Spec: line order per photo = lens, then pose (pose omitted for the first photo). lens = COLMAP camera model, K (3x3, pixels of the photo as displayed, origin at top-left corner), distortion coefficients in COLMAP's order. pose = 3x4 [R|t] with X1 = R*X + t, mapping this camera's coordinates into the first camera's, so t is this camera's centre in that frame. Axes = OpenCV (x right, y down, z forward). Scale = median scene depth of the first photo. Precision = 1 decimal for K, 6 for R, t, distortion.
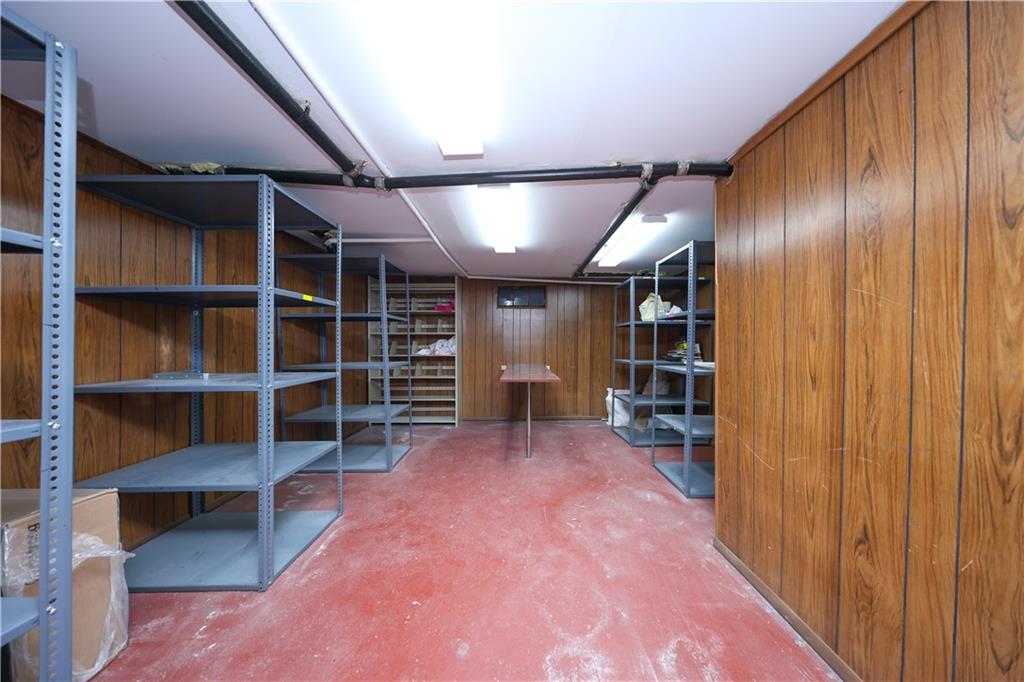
lens RADIAL K [[302.8, 0, 514.6], [0, 302.8, 344.2], [0, 0, 1]] dist [-0.002818, 0.000127]
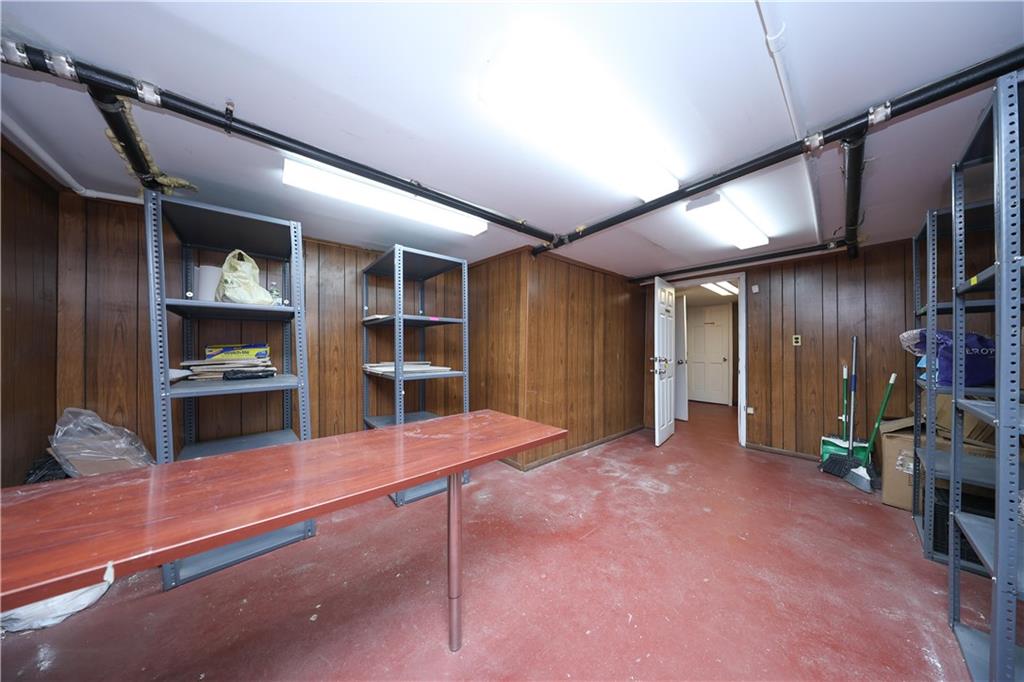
lens RADIAL K [[302.8, 0, 507.3], [0, 302.8, 343.8], [0, 0, 1]] dist [-0.002818, 0.000127]
pose [[-0.661479, 0.001650, 0.749962, -0.555296], [-0.004493, 0.999971, -0.006163, -0.020294], [-0.749951, -0.007447, -0.661452, 2.322769]]
